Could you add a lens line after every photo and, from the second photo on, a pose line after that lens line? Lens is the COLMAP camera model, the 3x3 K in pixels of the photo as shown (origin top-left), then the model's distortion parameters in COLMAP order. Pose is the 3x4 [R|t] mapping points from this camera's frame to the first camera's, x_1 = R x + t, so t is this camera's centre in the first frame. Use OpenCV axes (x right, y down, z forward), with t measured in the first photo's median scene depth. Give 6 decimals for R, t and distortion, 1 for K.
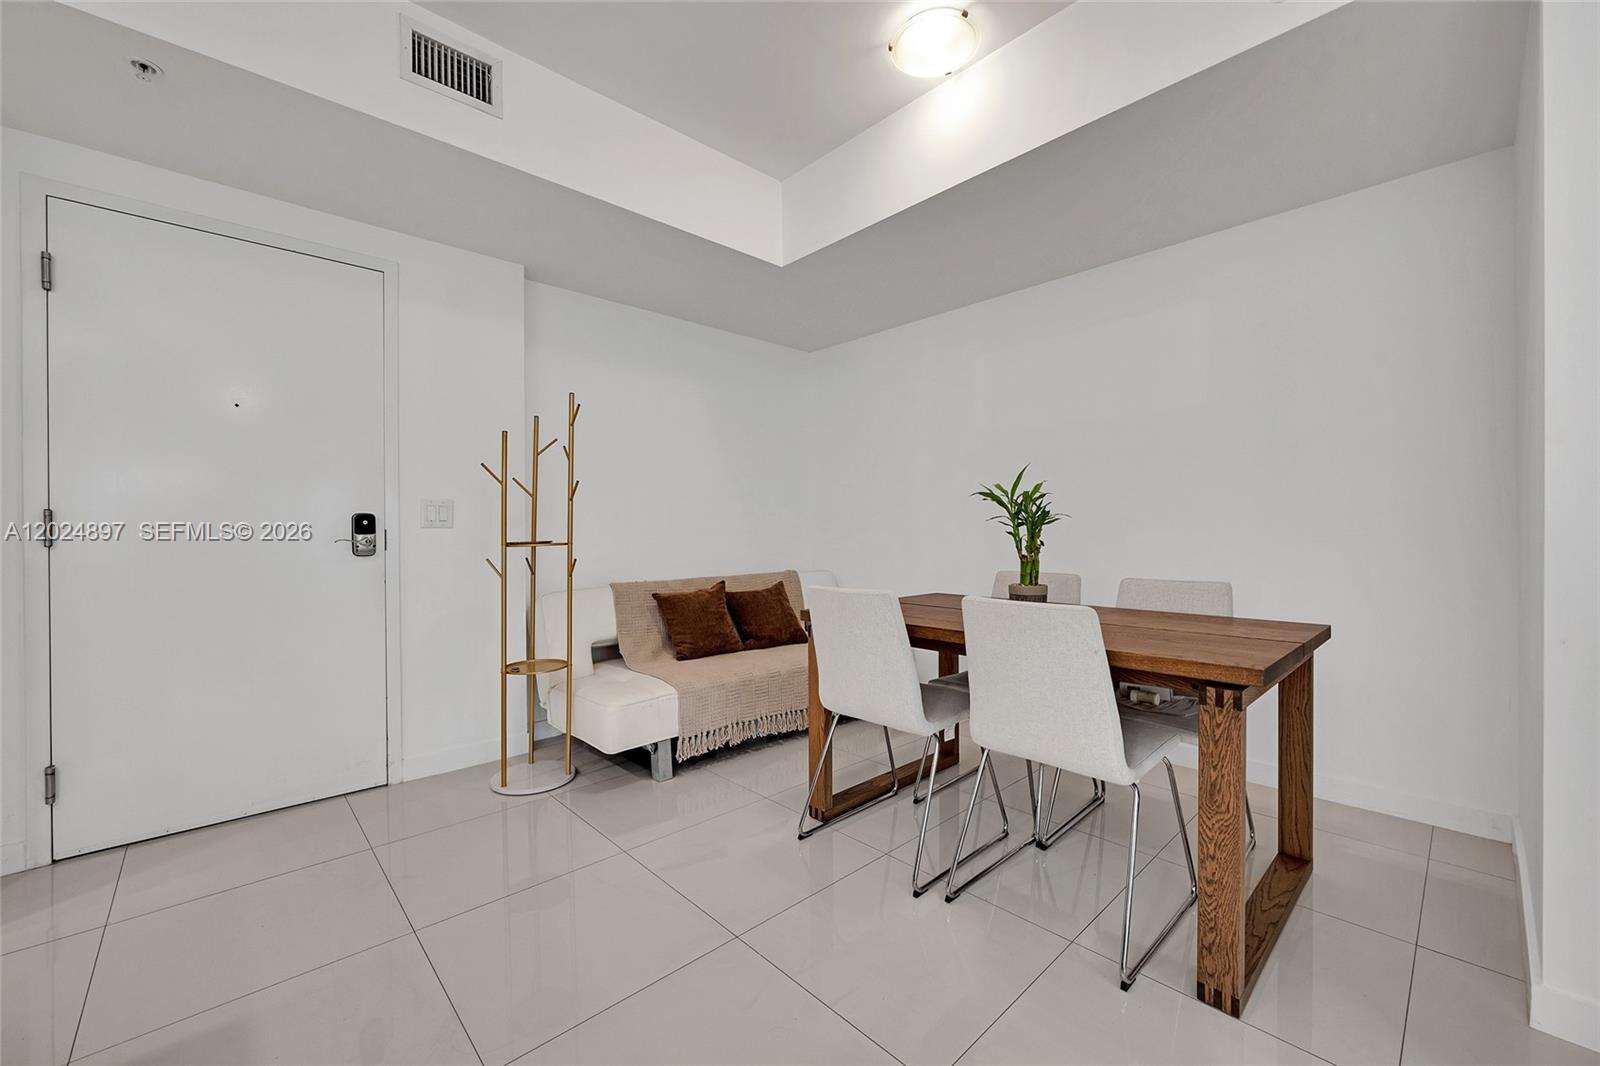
lens RADIAL K [[648.9, 0, 805.6], [0, 648.9, 537.0], [0, 0, 1]] dist [-0.003059, -0.000446]
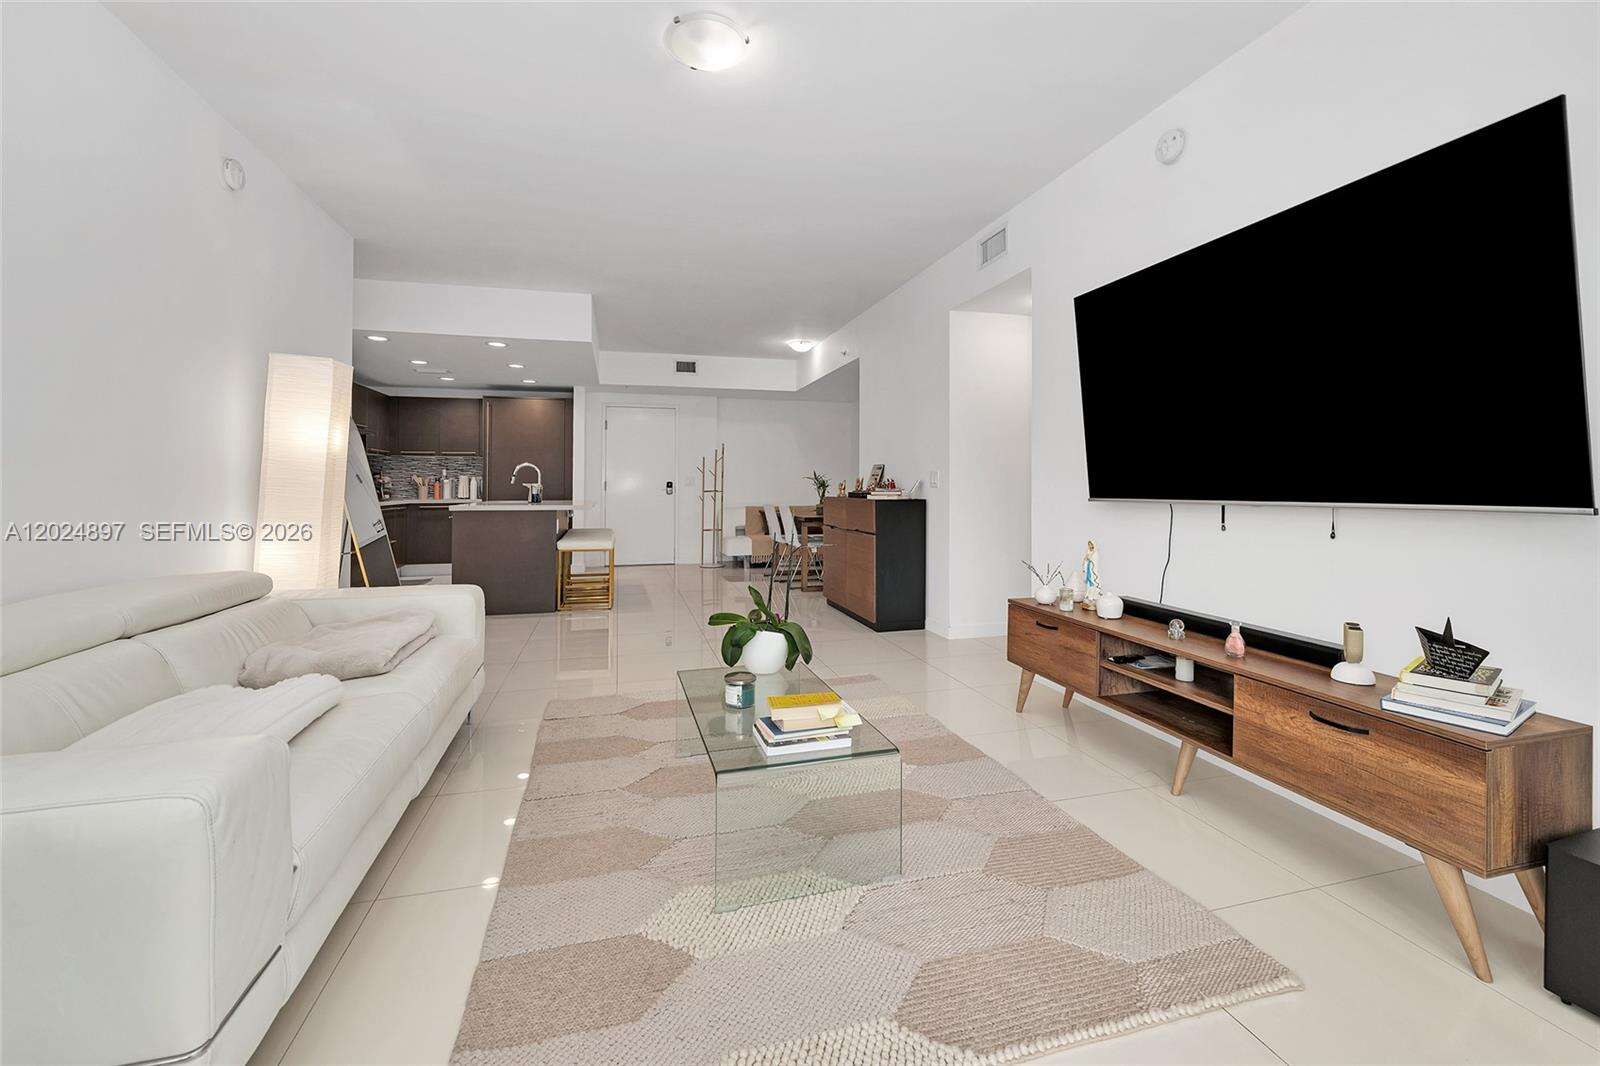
lens RADIAL K [[648.9, 0, 786.8], [0, 648.9, 468.6], [0, 0, 1]] dist [-0.003059, -0.000446]
pose [[0.879487, -0.006097, -0.475884, 1.452000], [-0.010682, 0.999413, -0.032545, -0.001145], [0.475803, 0.033707, 0.878906, -1.667279]]
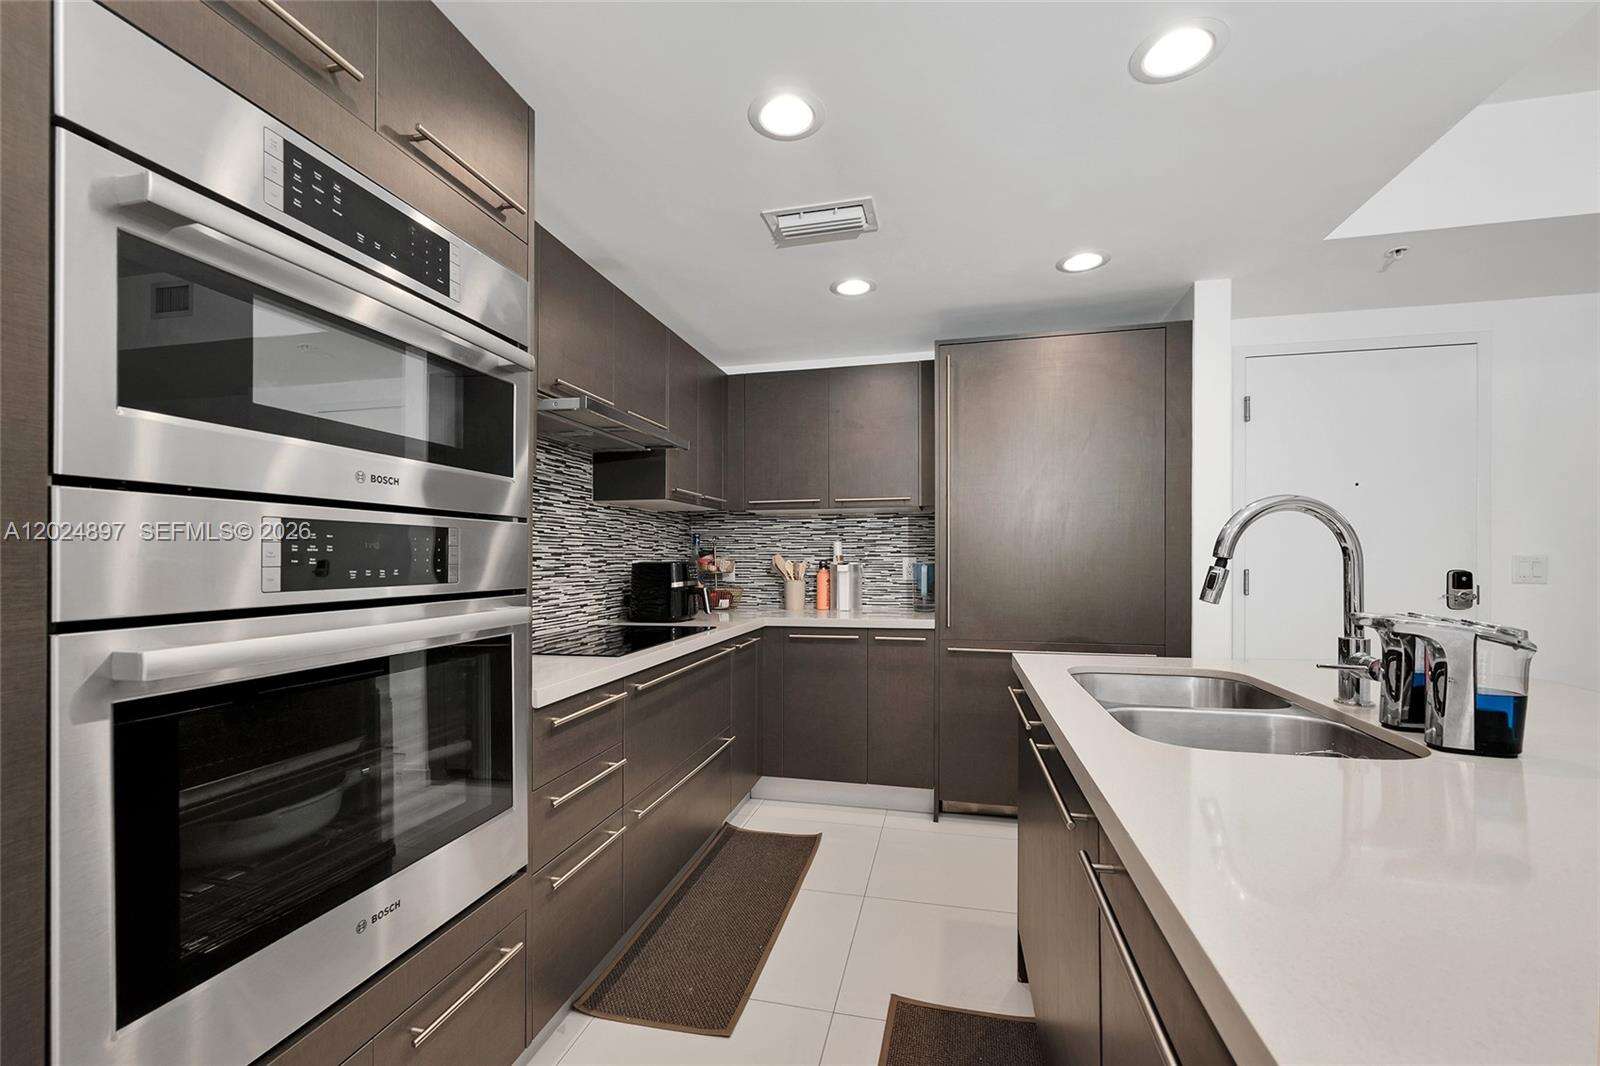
lens RADIAL K [[648.9, 0, 807.3], [0, 648.9, 549.7], [0, 0, 1]] dist [-0.003059, -0.000446]
pose [[0.560147, -0.007751, -0.828357, -0.396213], [-0.011941, 0.999777, -0.017430, -0.038835], [0.828307, 0.019654, 0.559930, -0.518470]]
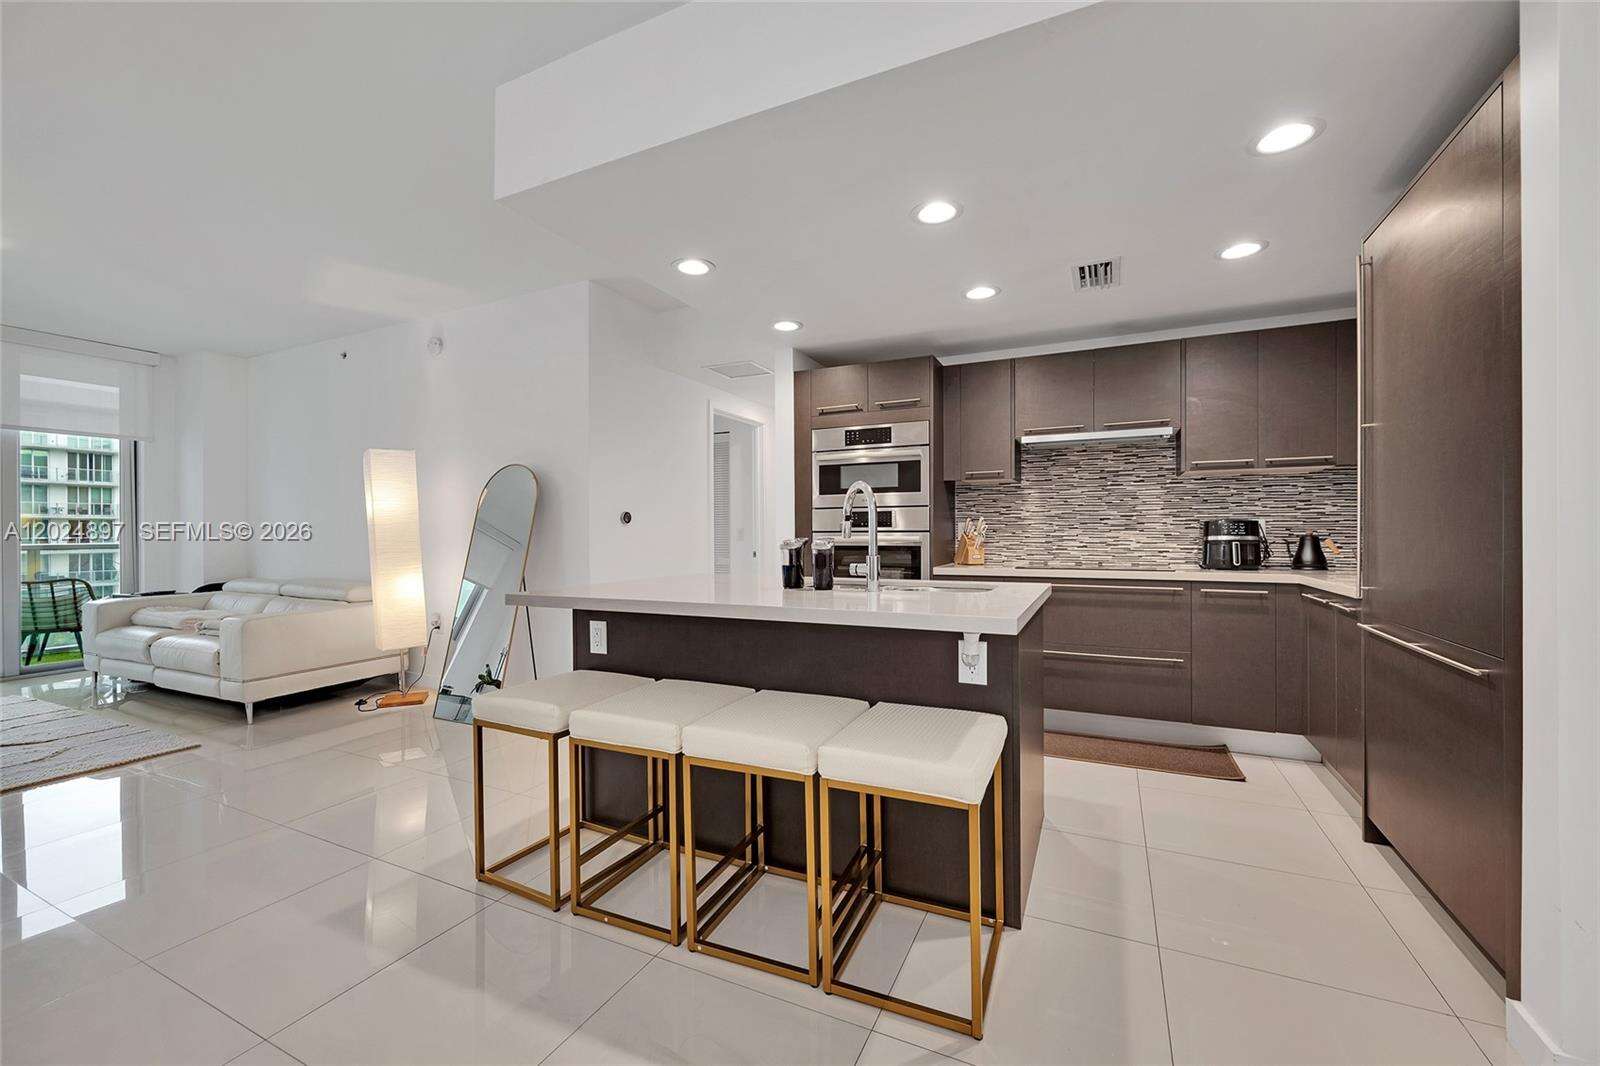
lens RADIAL K [[648.9, 0, 799.6], [0, 648.9, 530.6], [0, 0, 1]] dist [-0.003059, -0.000446]
pose [[-0.930039, 0.008536, -0.367361, -0.155896], [0.004149, 0.999910, 0.012730, -0.033290], [0.367436, 0.010315, -0.929991, 0.798291]]
